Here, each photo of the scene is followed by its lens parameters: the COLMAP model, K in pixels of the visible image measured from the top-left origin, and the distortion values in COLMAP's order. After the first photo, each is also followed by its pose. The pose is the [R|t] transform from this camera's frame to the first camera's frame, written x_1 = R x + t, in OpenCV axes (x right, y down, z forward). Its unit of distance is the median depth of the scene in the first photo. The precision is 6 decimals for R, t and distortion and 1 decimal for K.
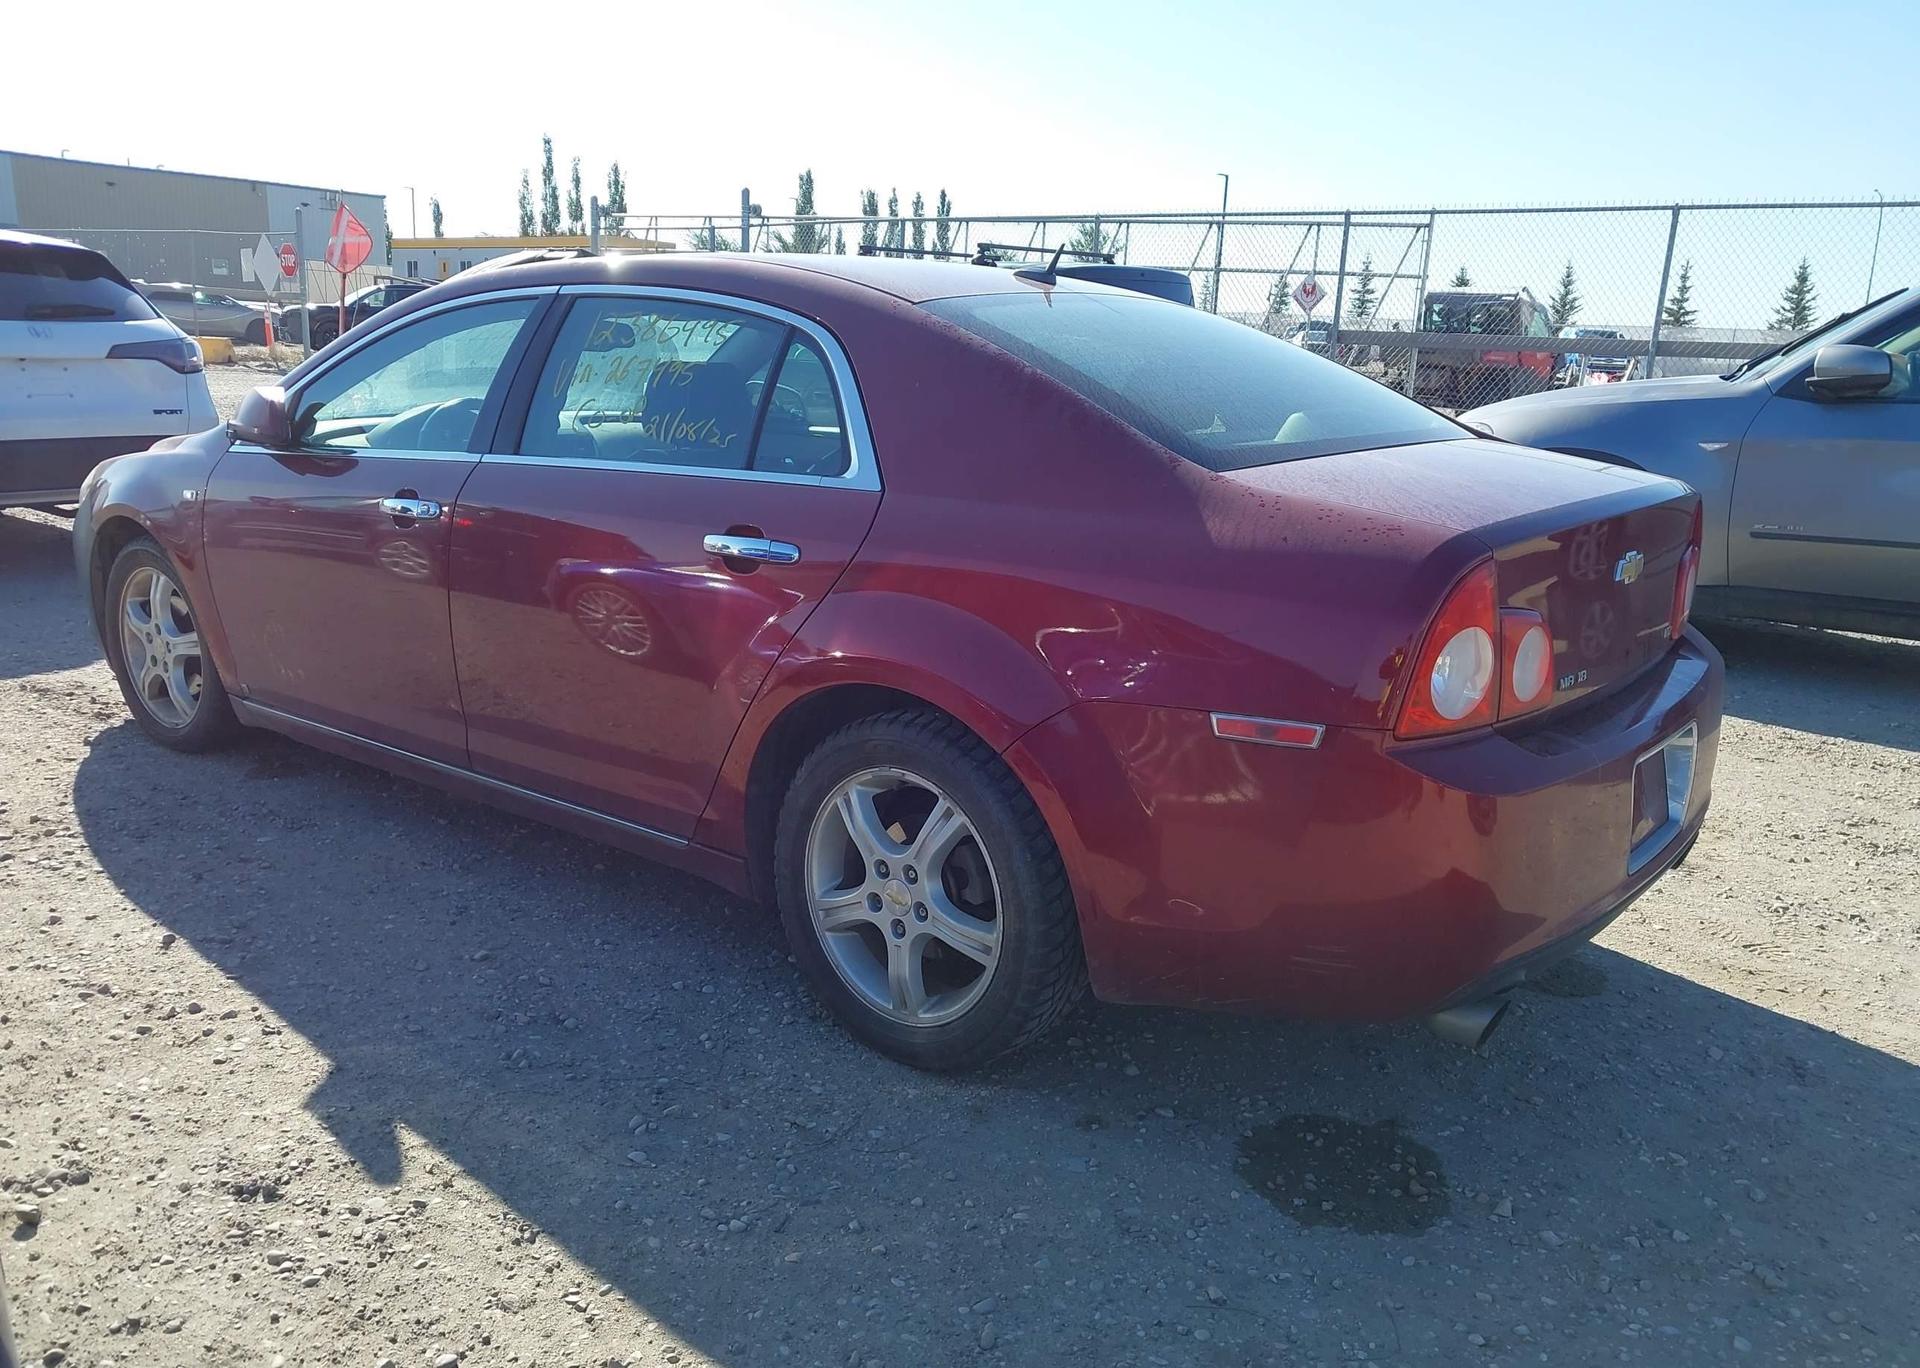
lens RADIAL K [[1616.7, 0, 960.0], [0, 1616.7, 684.0], [0, 0, 1]] dist [0.012996, -0.002260]
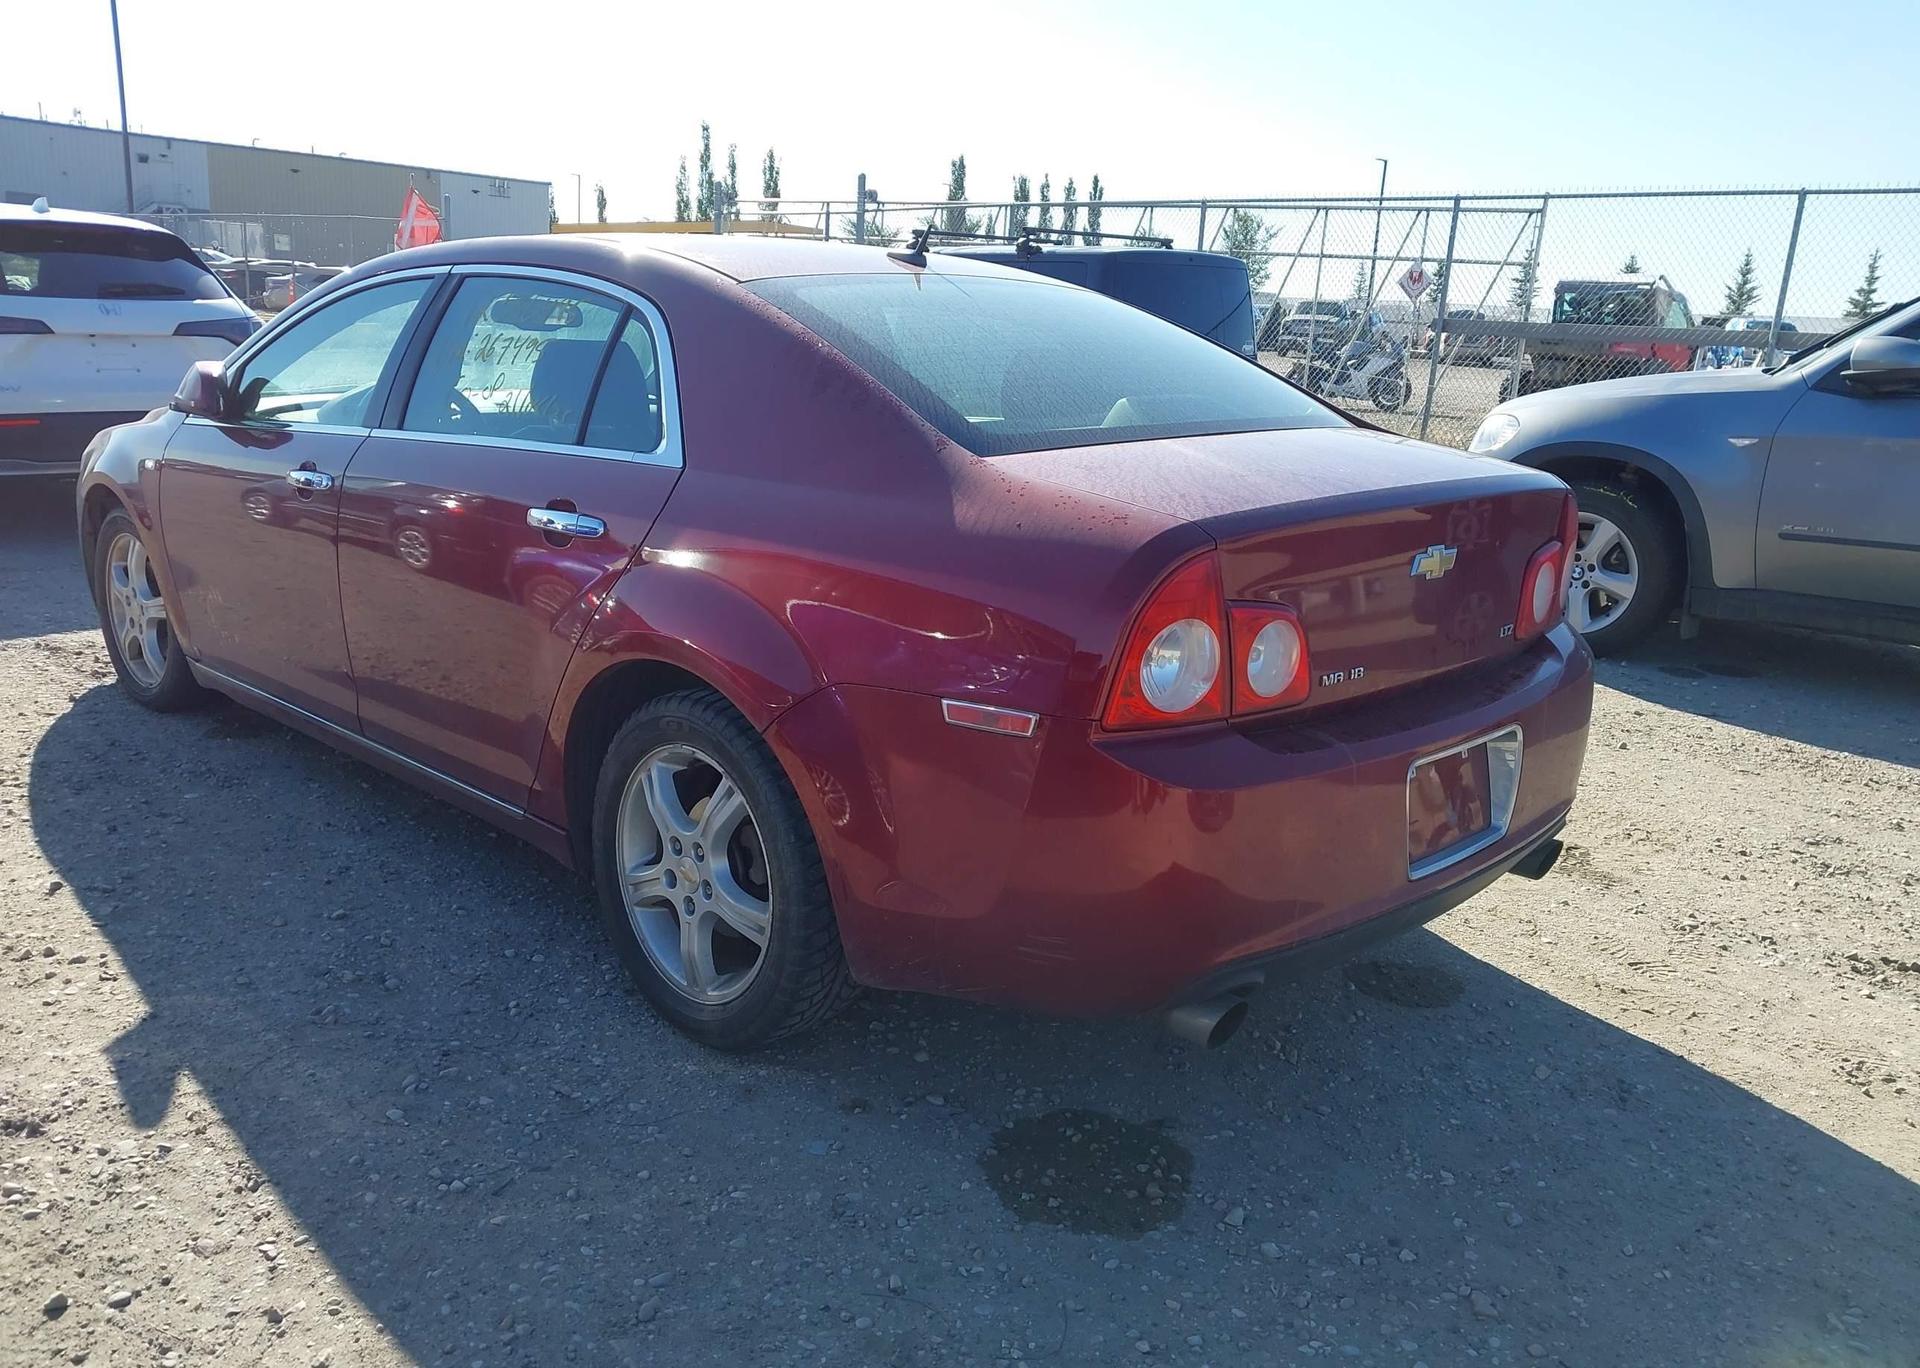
lens RADIAL K [[1616.7, 0, 960.0], [0, 1616.7, 684.0], [0, 0, 1]] dist [0.012996, -0.002260]
pose [[0.994713, 0.030034, -0.098201, 0.189482], [-0.029261, 0.999529, 0.009300, -0.000453], [0.098434, -0.006378, 0.995123, 0.012875]]
